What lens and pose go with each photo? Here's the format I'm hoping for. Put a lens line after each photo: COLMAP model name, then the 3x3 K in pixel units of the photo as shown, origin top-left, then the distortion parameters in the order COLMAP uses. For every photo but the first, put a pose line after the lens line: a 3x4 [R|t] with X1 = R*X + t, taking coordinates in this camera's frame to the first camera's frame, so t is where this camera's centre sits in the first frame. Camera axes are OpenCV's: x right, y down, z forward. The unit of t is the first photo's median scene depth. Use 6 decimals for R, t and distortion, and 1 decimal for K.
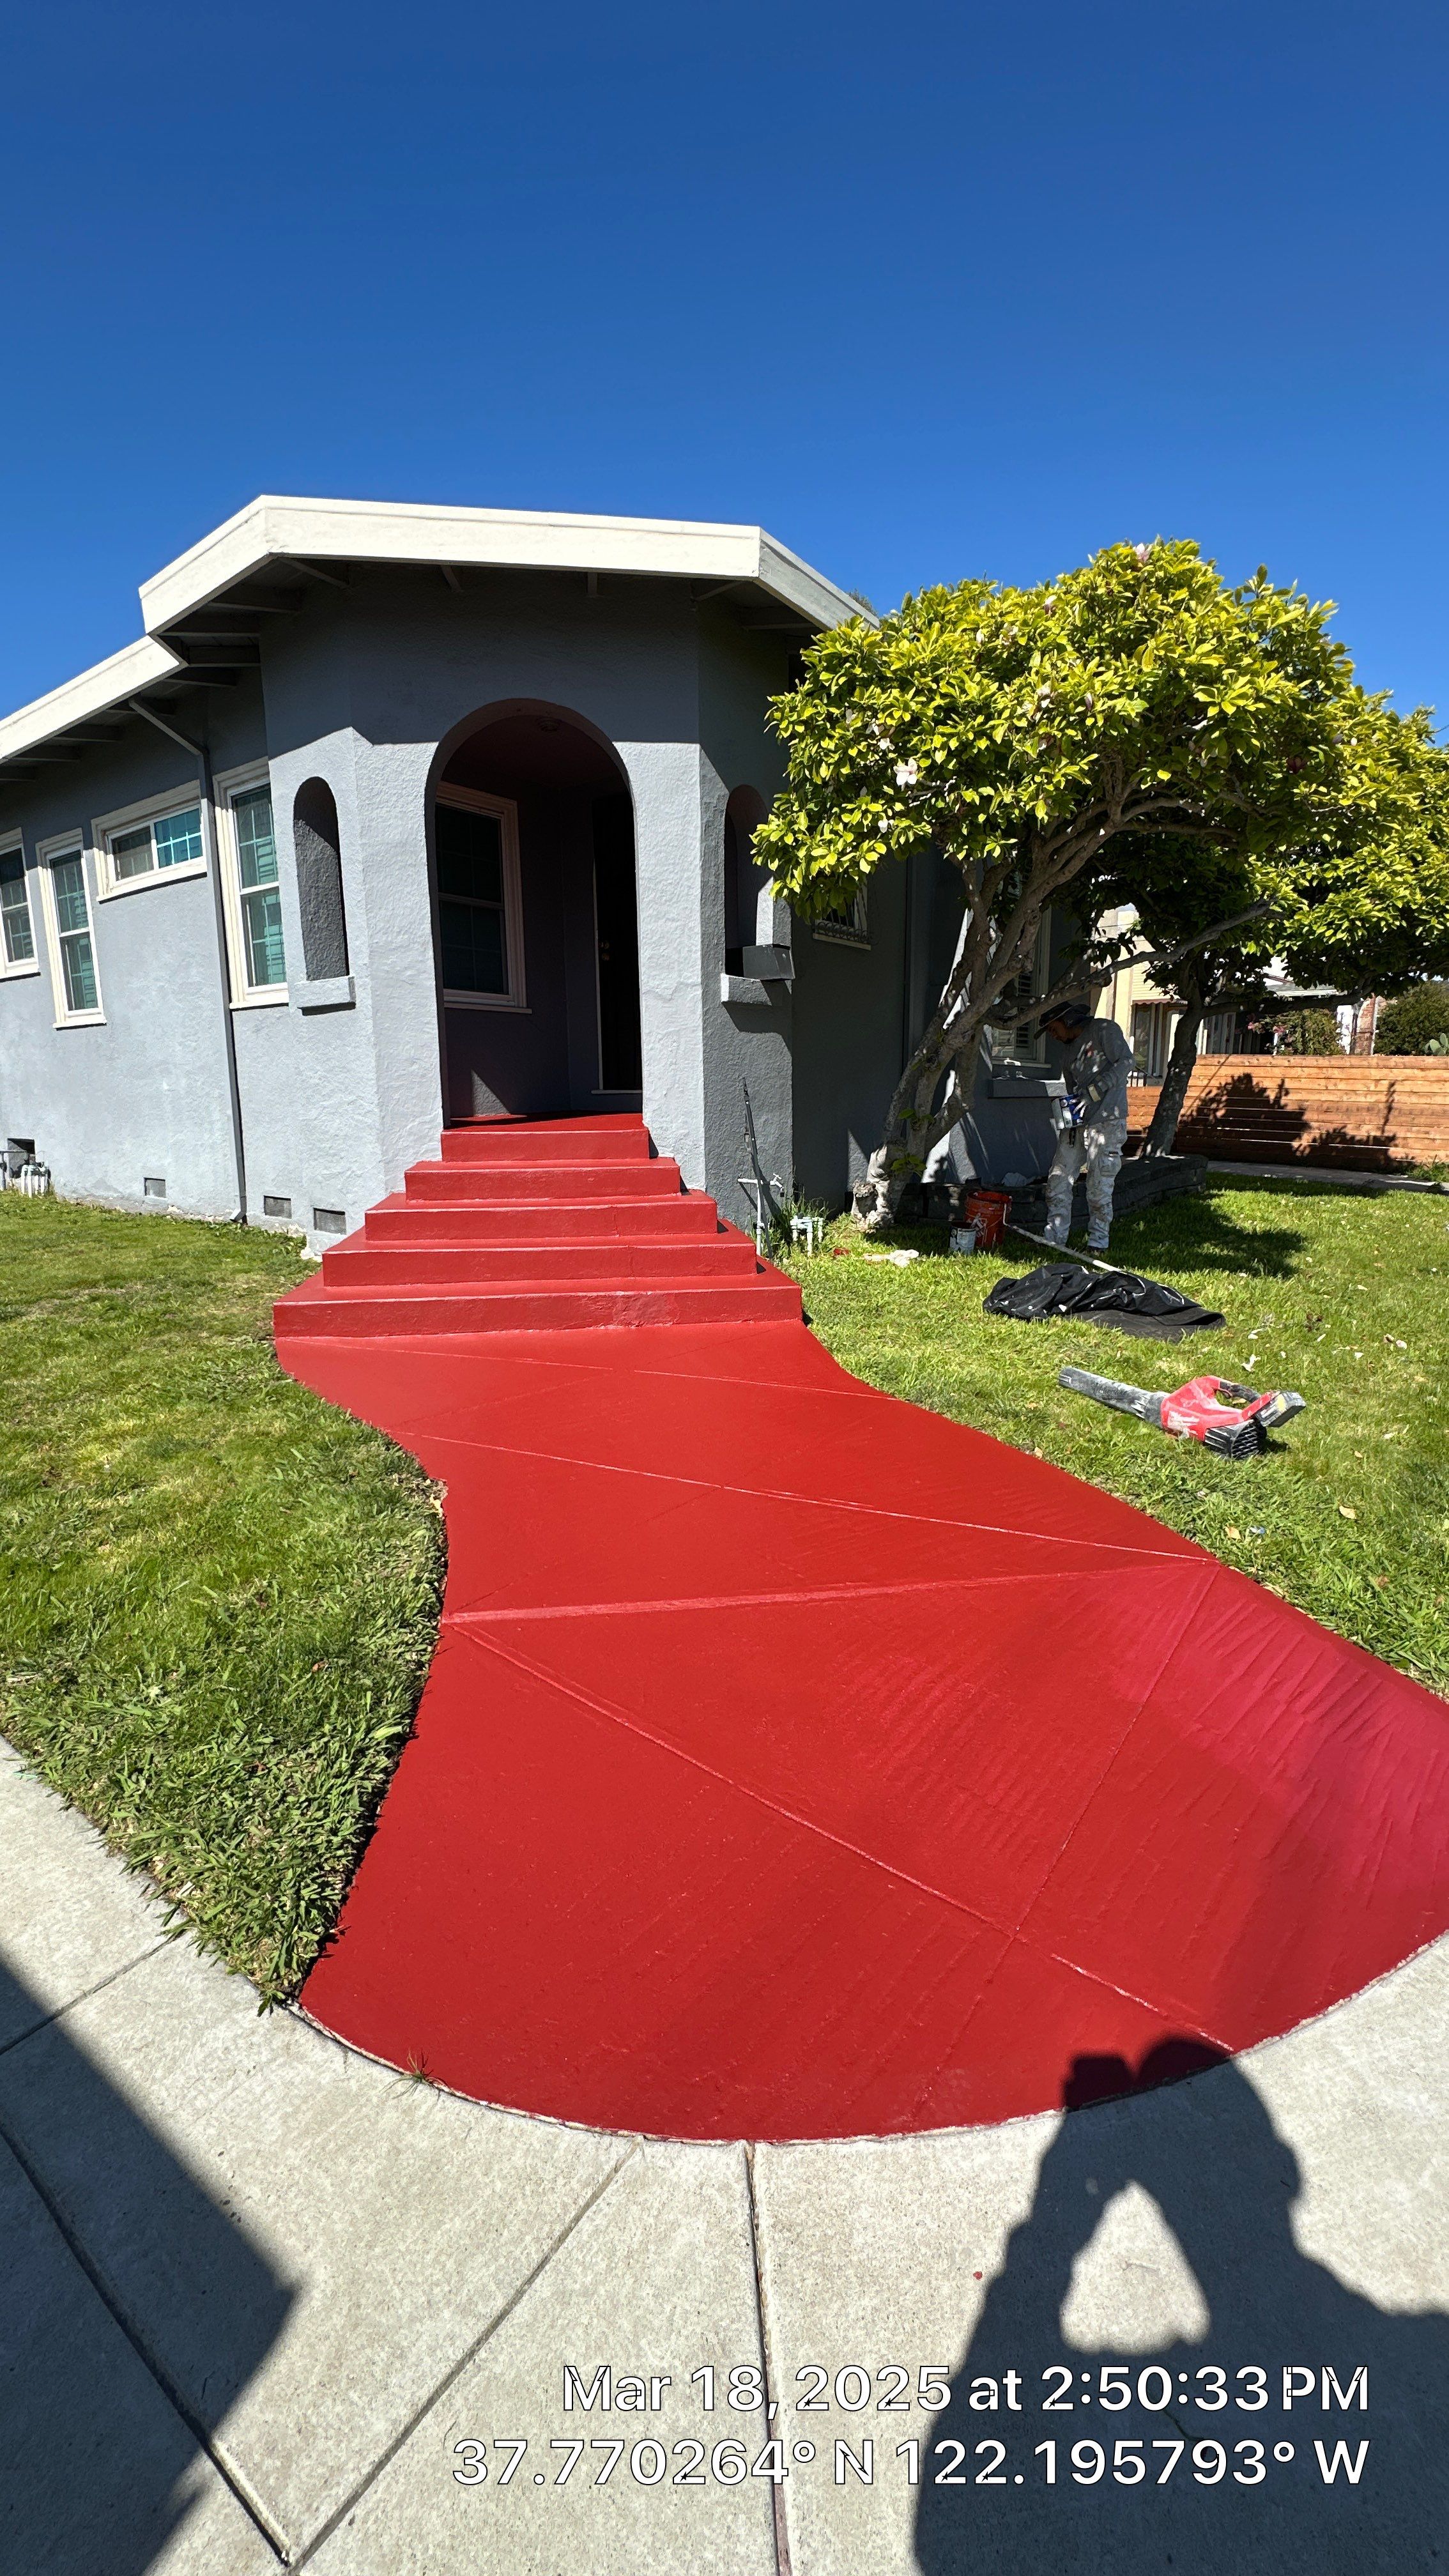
lens RADIAL K [[1034.0, 0, 721.7], [0, 1034.0, 1296.8], [0, 0, 1]] dist [-0.006687, 0.000955]
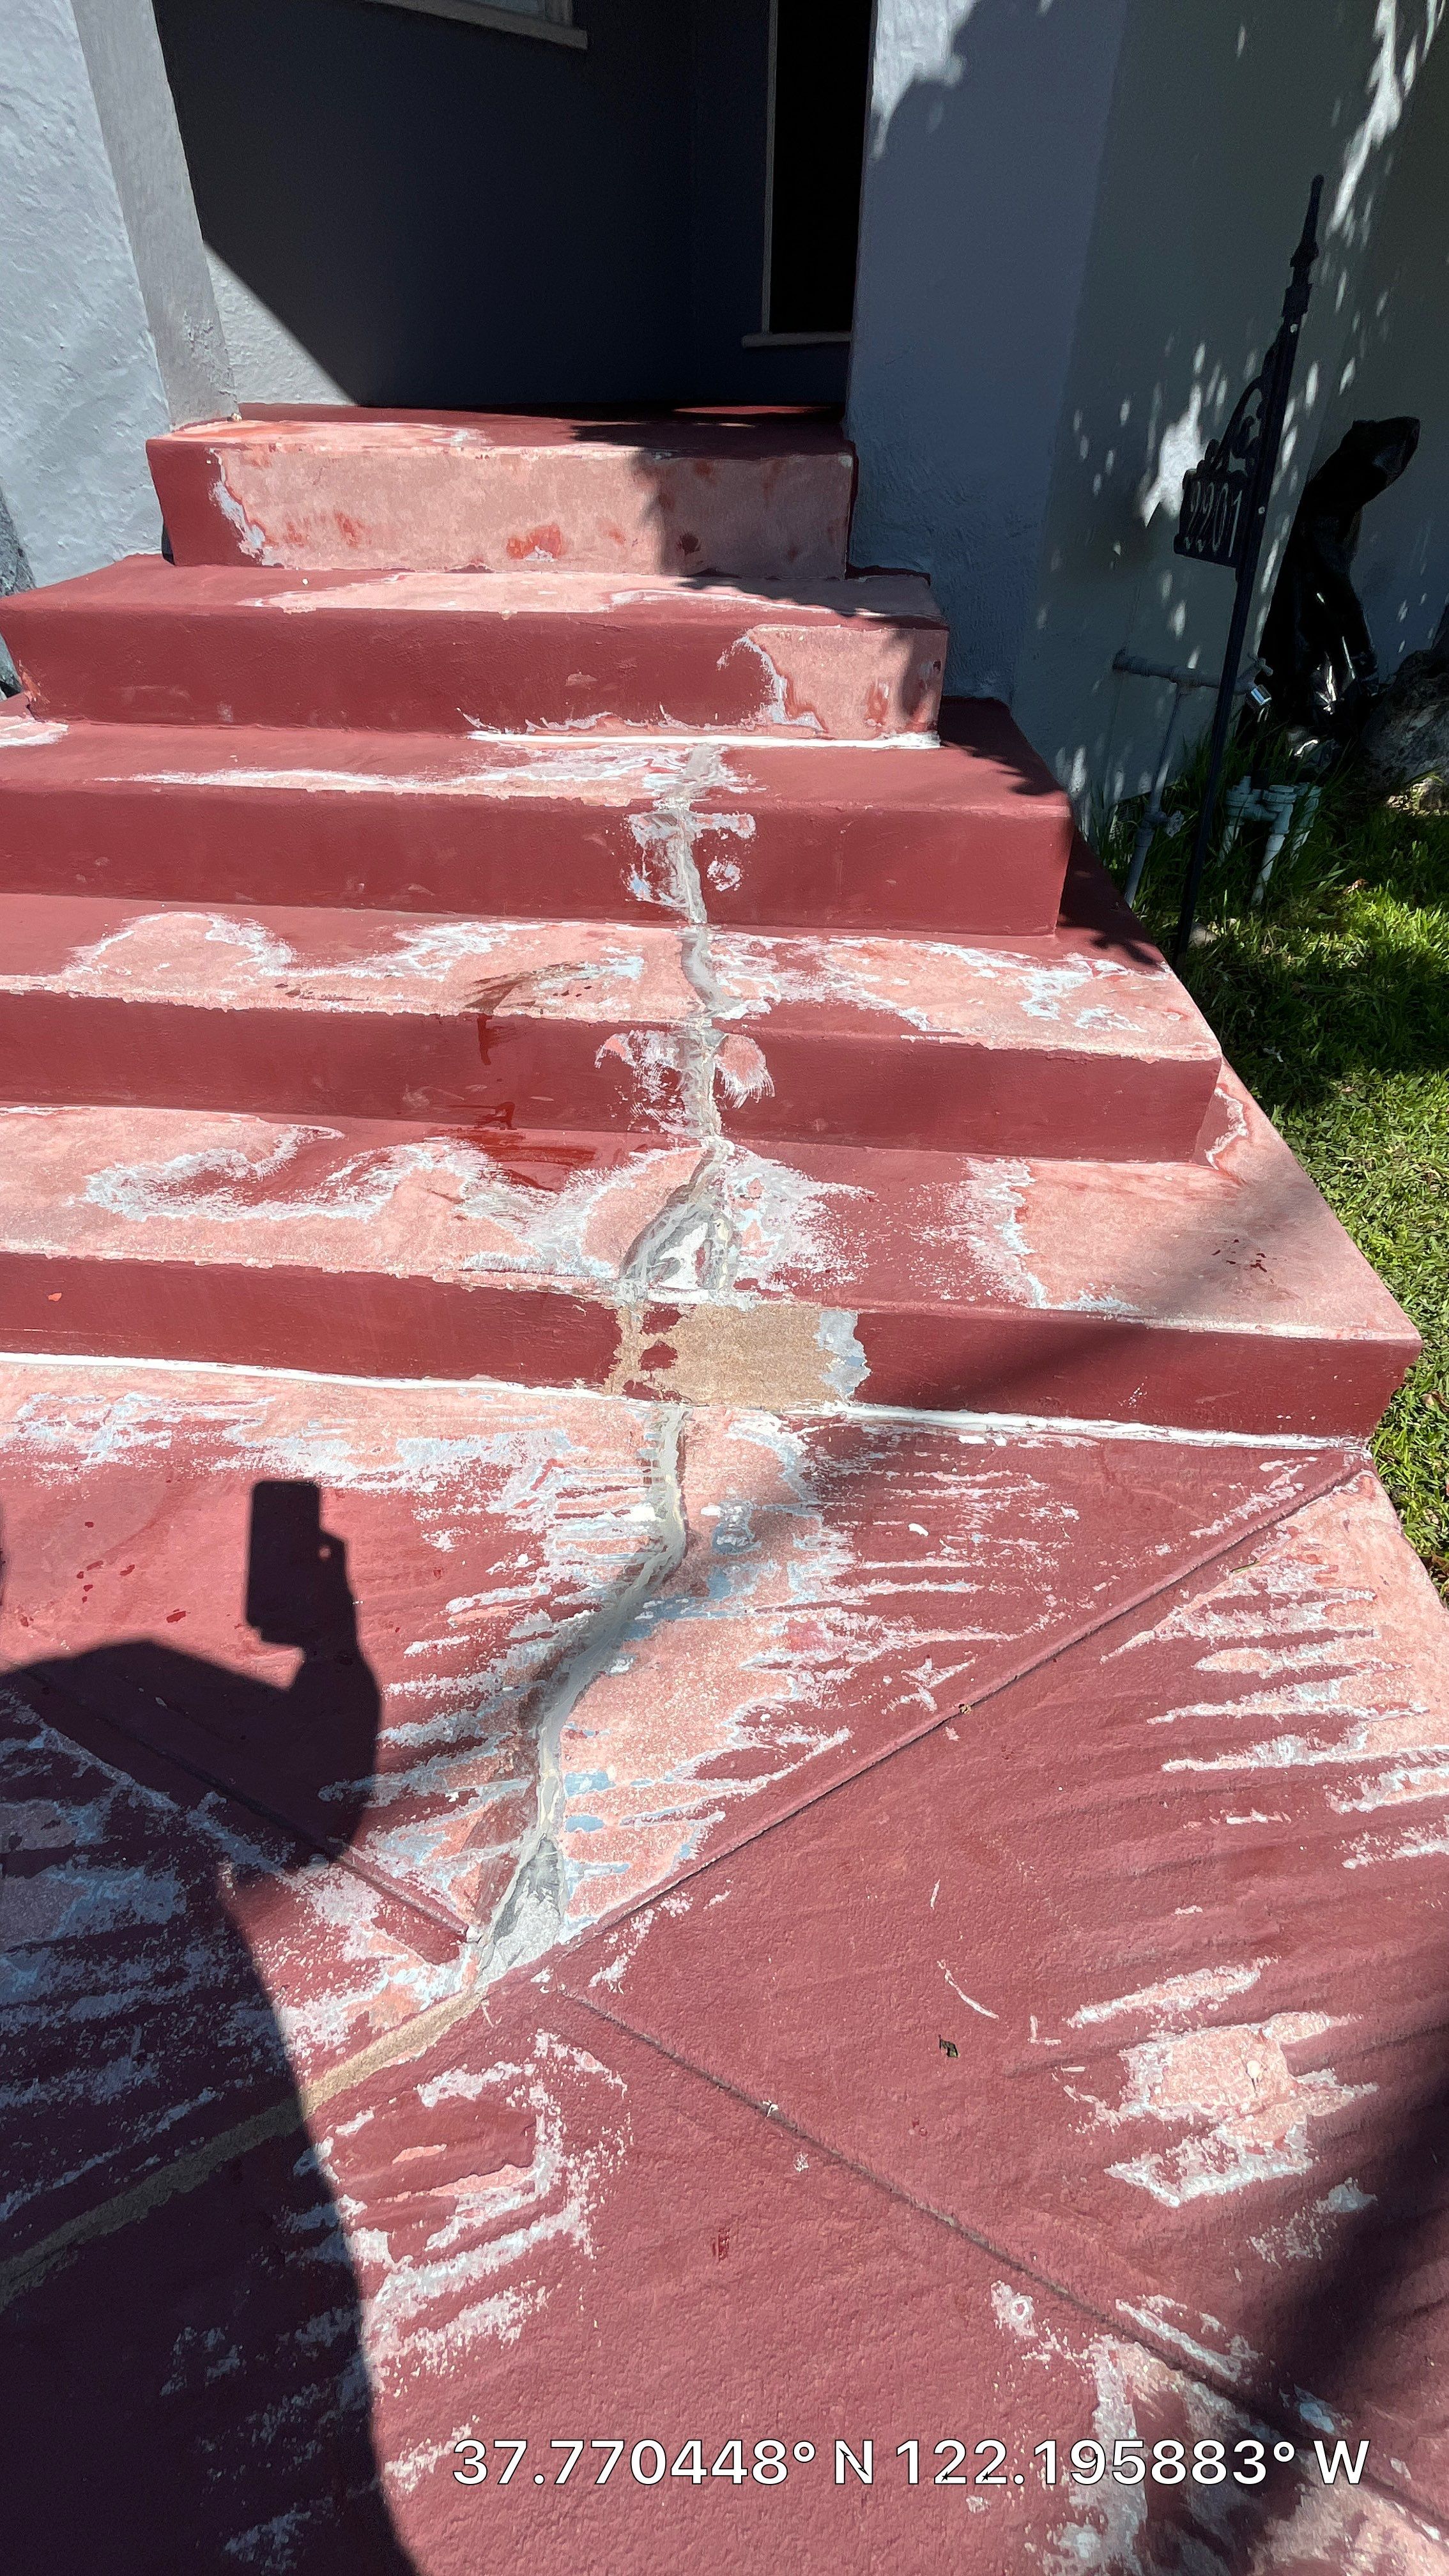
lens RADIAL K [[1034.0, 0, 727.5], [0, 1034.0, 1291.2], [0, 0, 1]] dist [-0.006687, 0.000955]
pose [[0.980899, 0.139852, -0.135195, -0.043771], [-0.055872, 0.868318, 0.492851, -0.125406], [0.186319, -0.475883, 0.859547, 0.807713]]
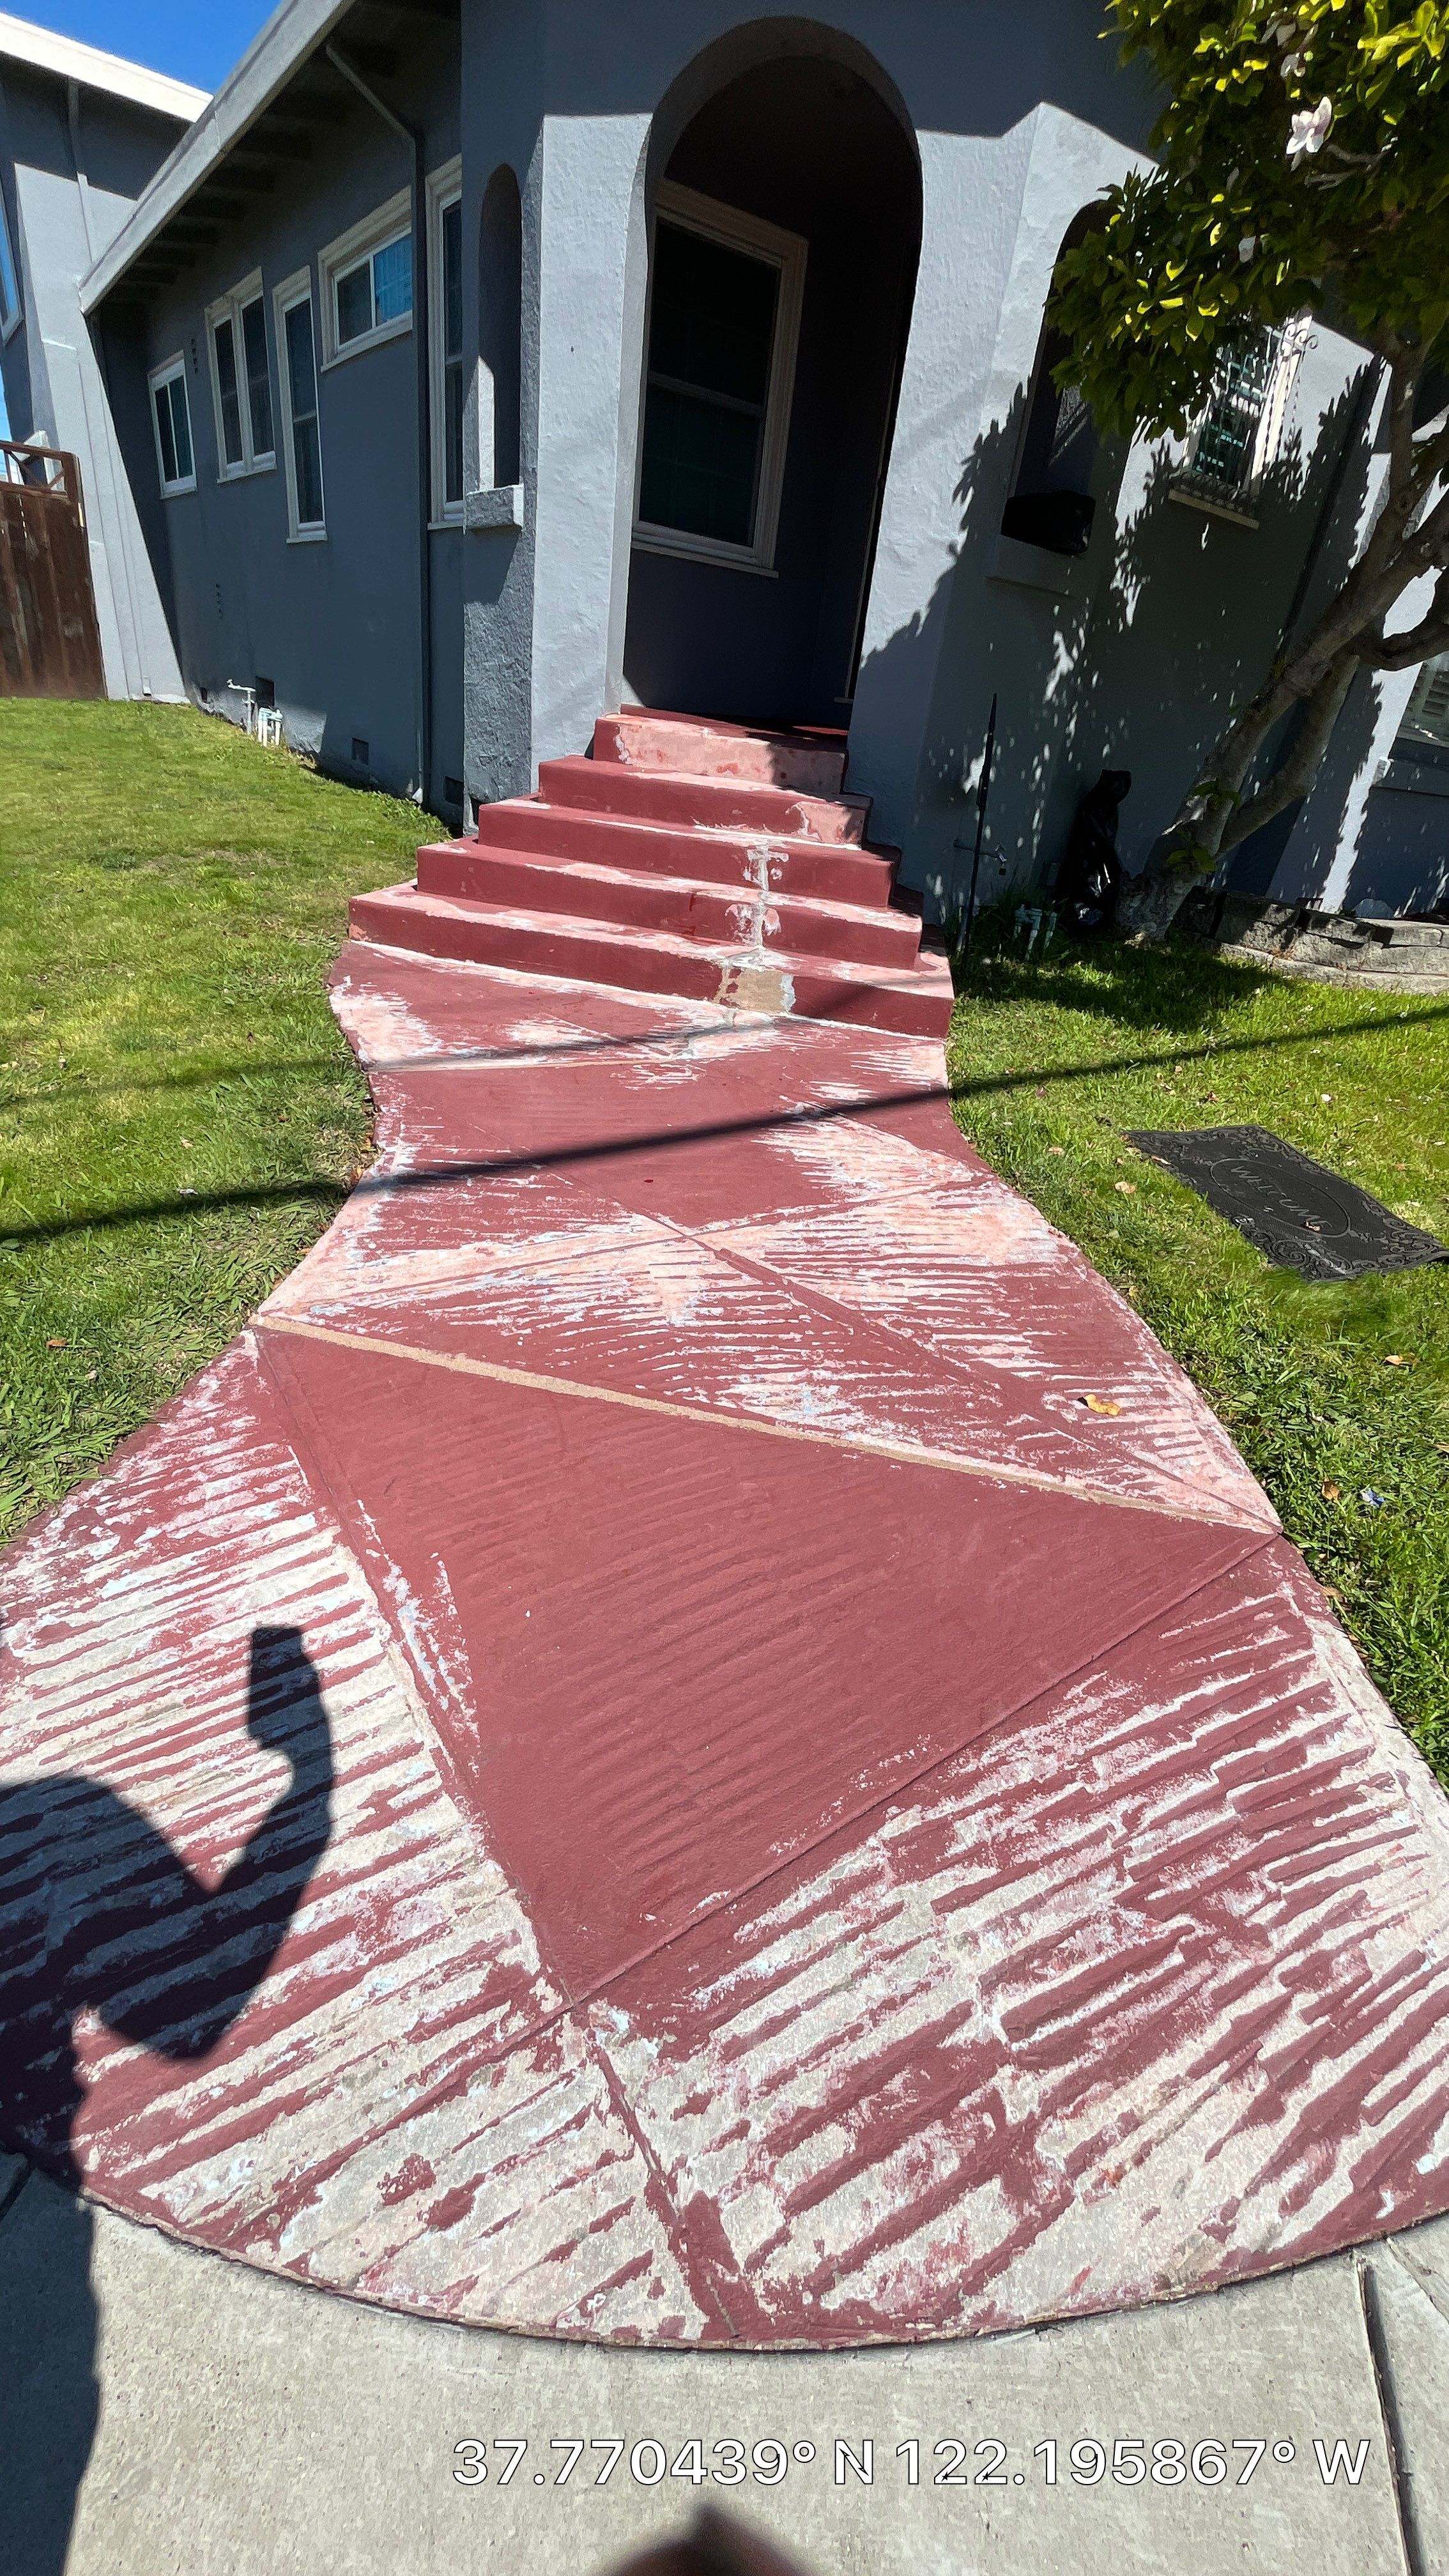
lens RADIAL K [[1034.0, 0, 728.8], [0, 1034.0, 1285.8], [0, 0, 1]] dist [-0.006687, 0.000955]
pose [[0.943633, 0.255398, -0.210542, 0.140417], [-0.179305, 0.929110, 0.323427, -0.031056], [0.278220, -0.267445, 0.922533, 0.185531]]
